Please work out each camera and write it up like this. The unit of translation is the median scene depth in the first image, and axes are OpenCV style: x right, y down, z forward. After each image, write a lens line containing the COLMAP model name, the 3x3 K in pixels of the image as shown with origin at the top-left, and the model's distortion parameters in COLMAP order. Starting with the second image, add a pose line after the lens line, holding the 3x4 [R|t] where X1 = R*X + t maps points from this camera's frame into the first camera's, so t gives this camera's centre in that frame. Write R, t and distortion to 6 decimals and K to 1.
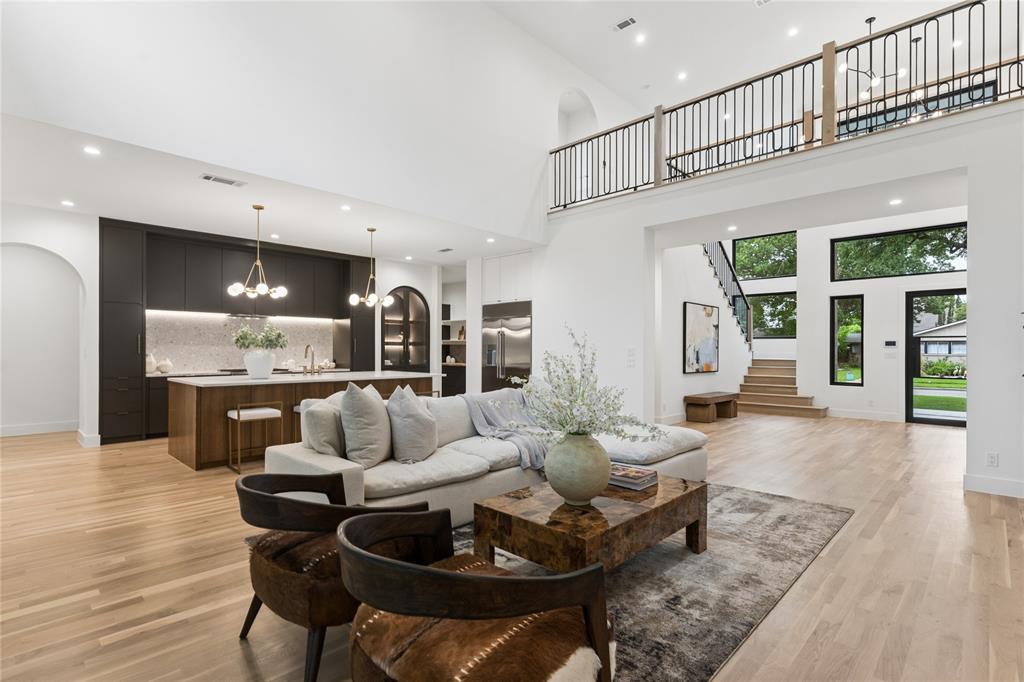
lens RADIAL K [[483.5, 0, 528.0], [0, 483.5, 357.5], [0, 0, 1]] dist [-0.025716, -0.000035]
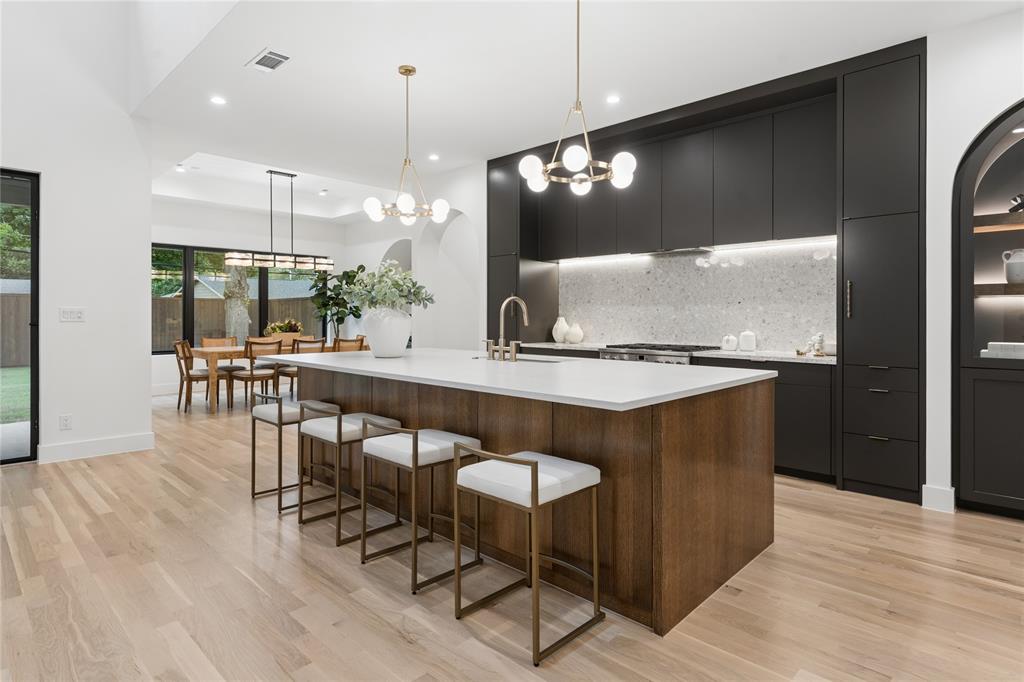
lens RADIAL K [[547.9, 0, 510.7], [0, 547.9, 317.4], [0, 0, 1]] dist [0.000412, 0.000021]
pose [[-0.019599, 0.000856, -0.999808, 0.098706], [-0.007170, 0.999974, 0.000997, -0.008487], [0.999782, 0.007189, -0.019592, 0.908659]]
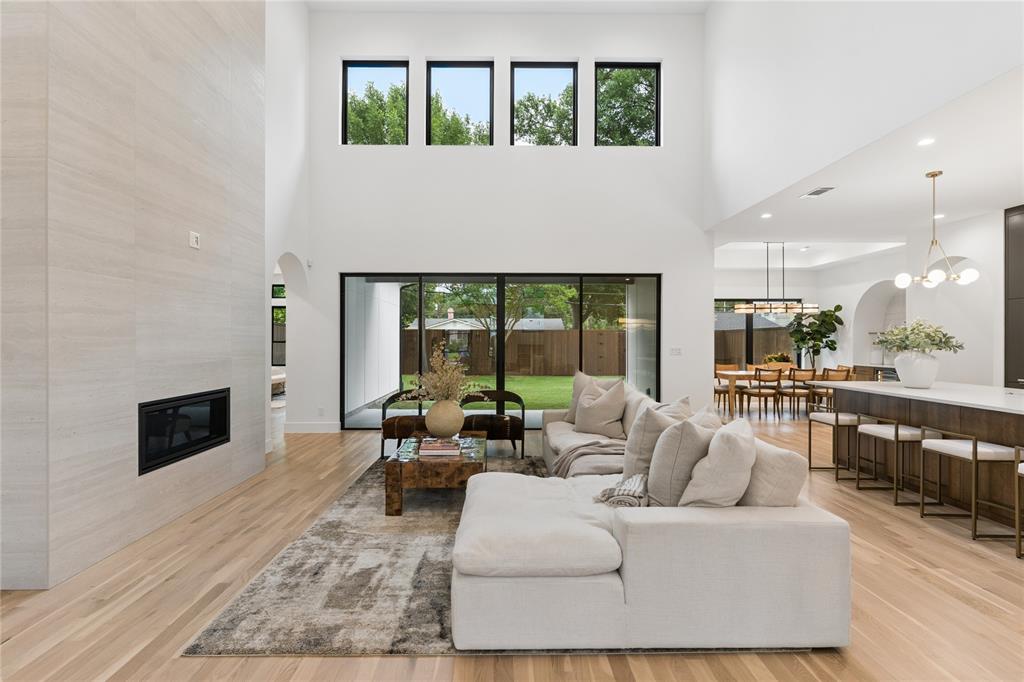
lens RADIAL K [[486.0, 0, 509.5], [0, 486.0, 341.2], [0, 0, 1]] dist [0.001358, -0.000287]
pose [[-0.724188, -0.002600, -0.689598, 0.414739], [-0.007644, 0.999962, 0.004257, -0.029483], [0.689561, 0.008354, -0.724180, 0.873746]]
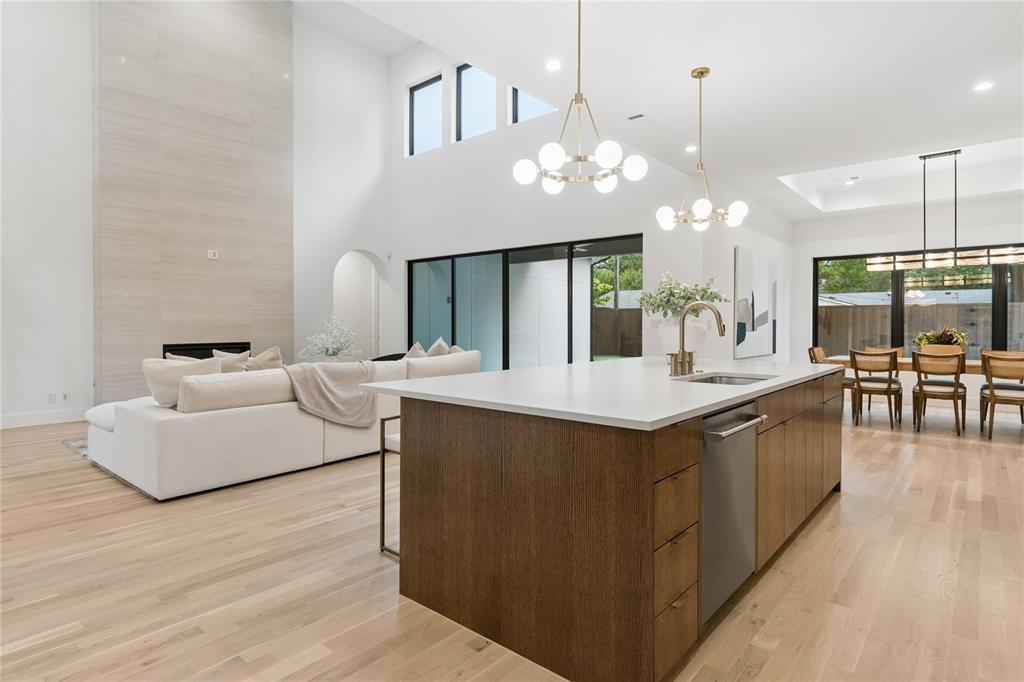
lens RADIAL K [[547.9, 0, 513.6], [0, 547.9, 326.6], [0, 0, 1]] dist [0.003789, 0.000806]
pose [[-0.999044, -0.002768, -0.043626, -0.246147], [-0.003280, 0.999926, 0.011685, -0.012059], [0.043590, 0.011817, -0.998980, 1.326936]]
